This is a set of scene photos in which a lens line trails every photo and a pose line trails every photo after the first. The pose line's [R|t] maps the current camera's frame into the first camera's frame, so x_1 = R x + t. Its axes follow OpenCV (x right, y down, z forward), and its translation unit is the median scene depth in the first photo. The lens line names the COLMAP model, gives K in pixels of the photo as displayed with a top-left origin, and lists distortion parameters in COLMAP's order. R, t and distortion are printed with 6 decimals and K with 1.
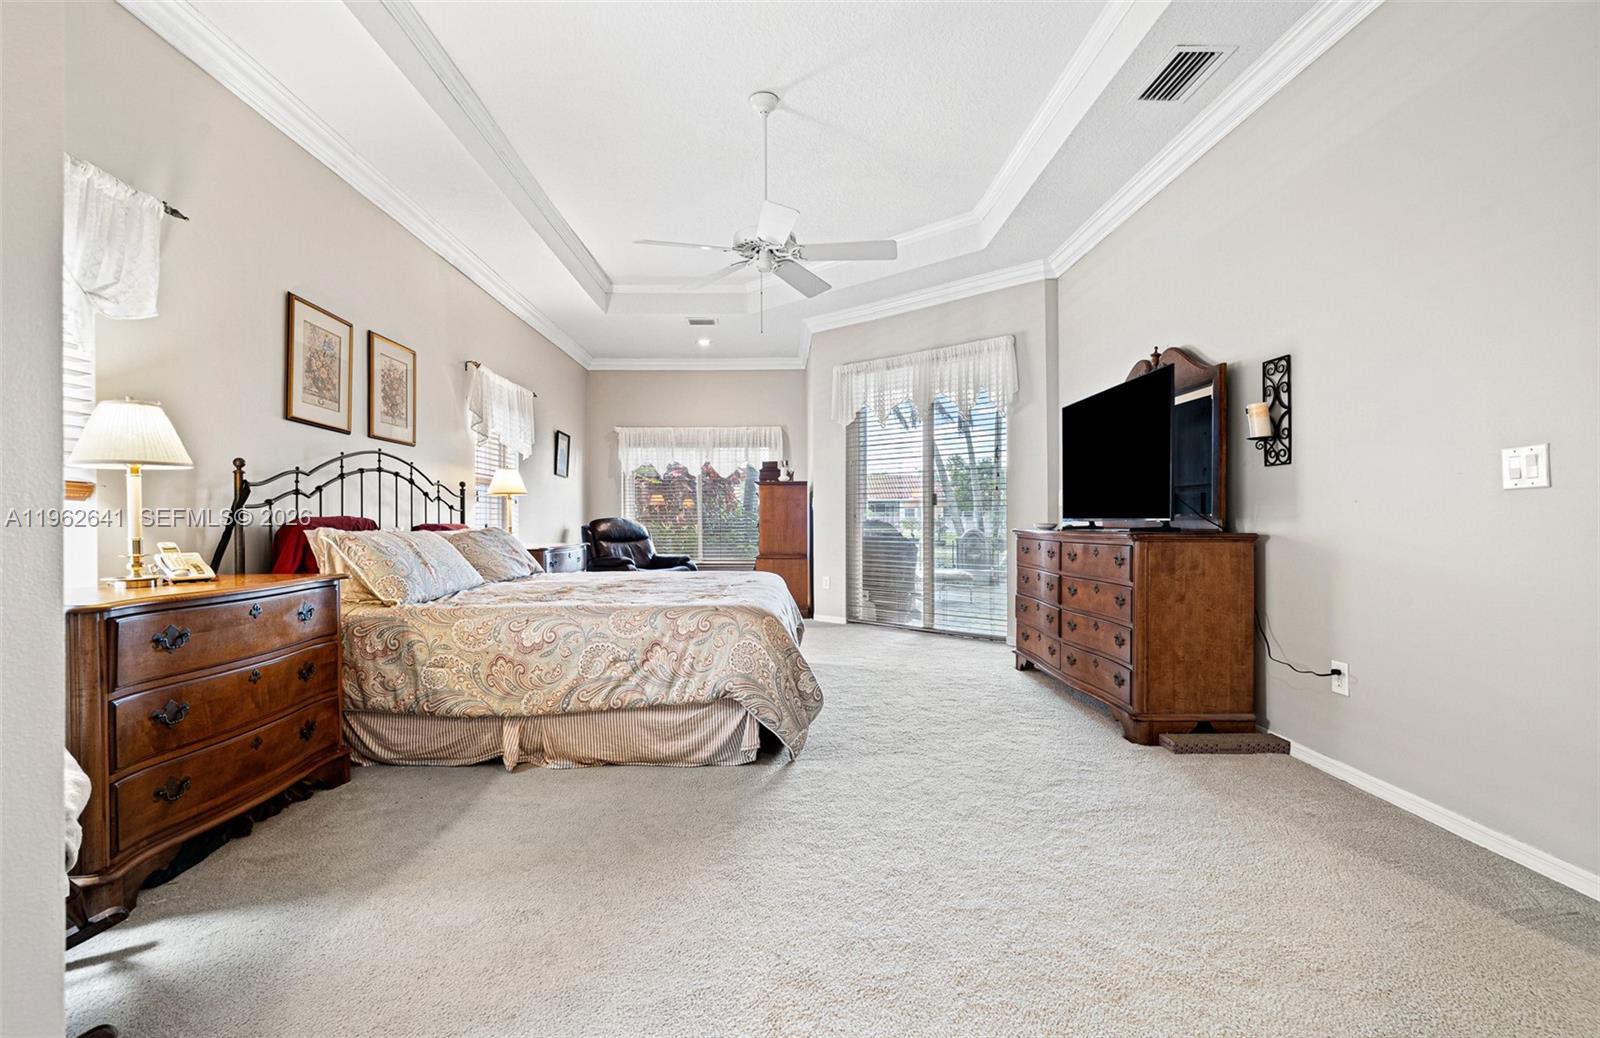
lens RADIAL K [[717.4, 0, 800.0], [0, 717.4, 519.0], [0, 0, 1]] dist [-0.001647, 0.000857]
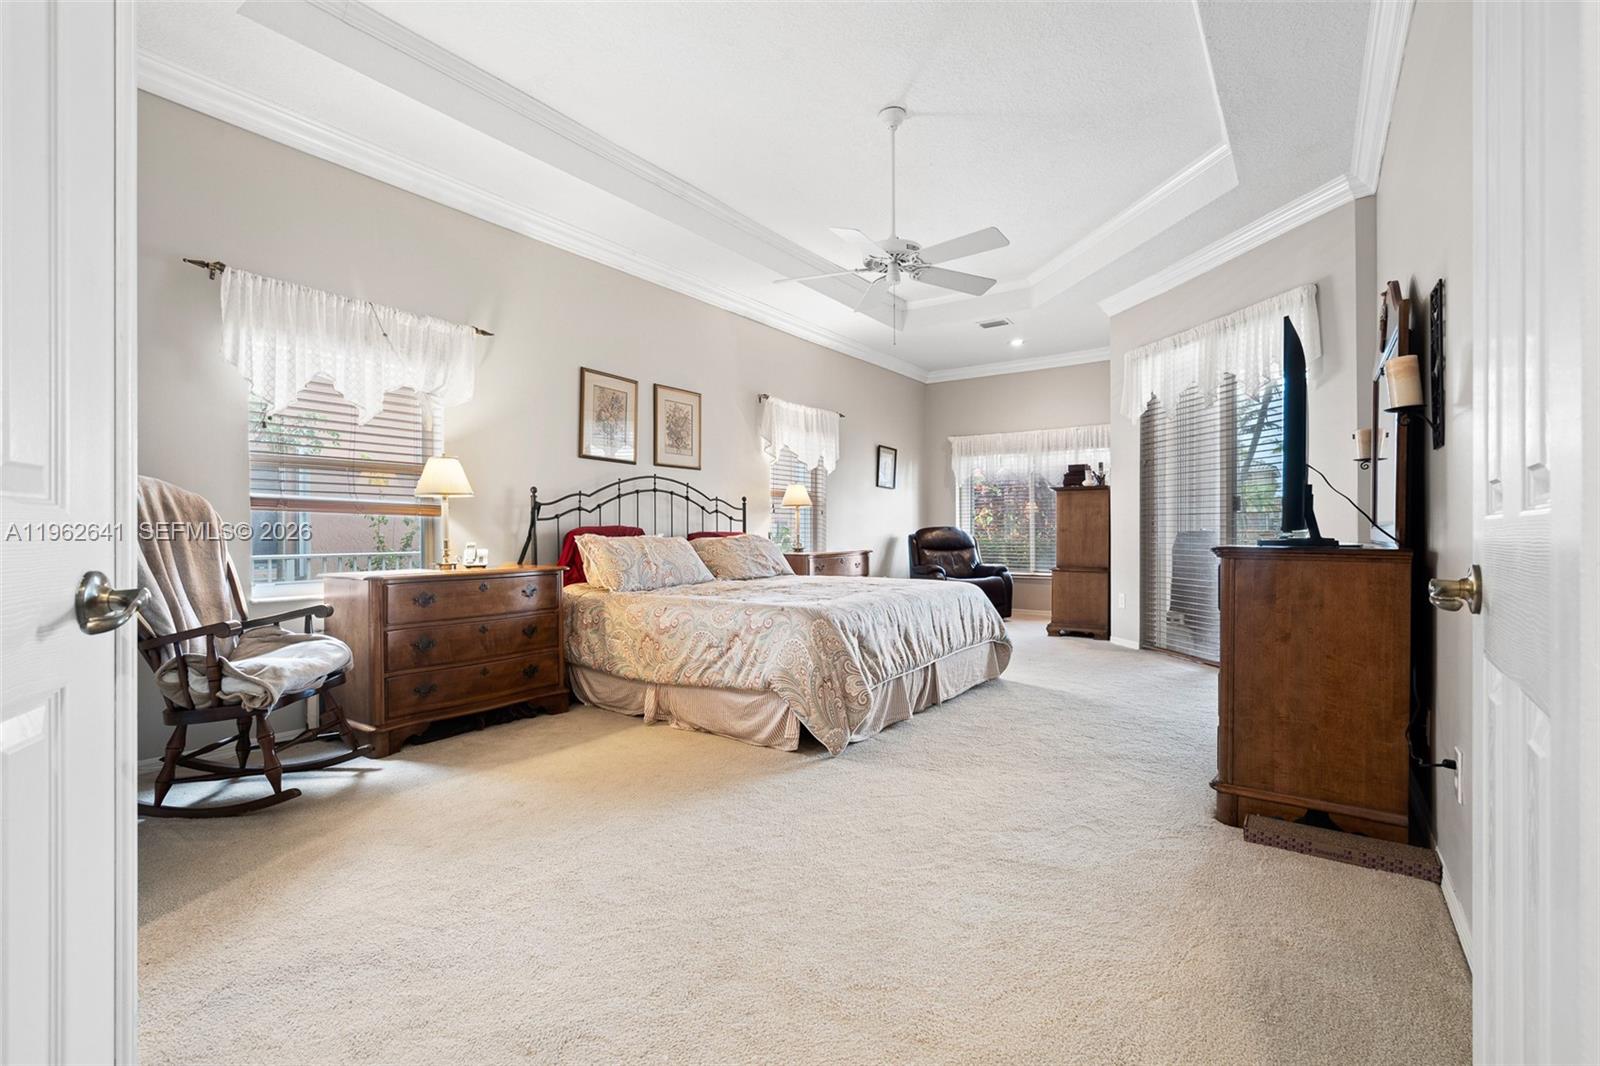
lens RADIAL K [[741.6, 0, 792.8], [0, 741.6, 533.0], [0, 0, 1]] dist [-0.001728, 0.000139]
pose [[0.800979, 0.005068, -0.598672, 0.582398], [-0.000954, 0.999974, 0.007188, -0.000516], [0.598692, -0.005186, 0.800962, 0.090905]]
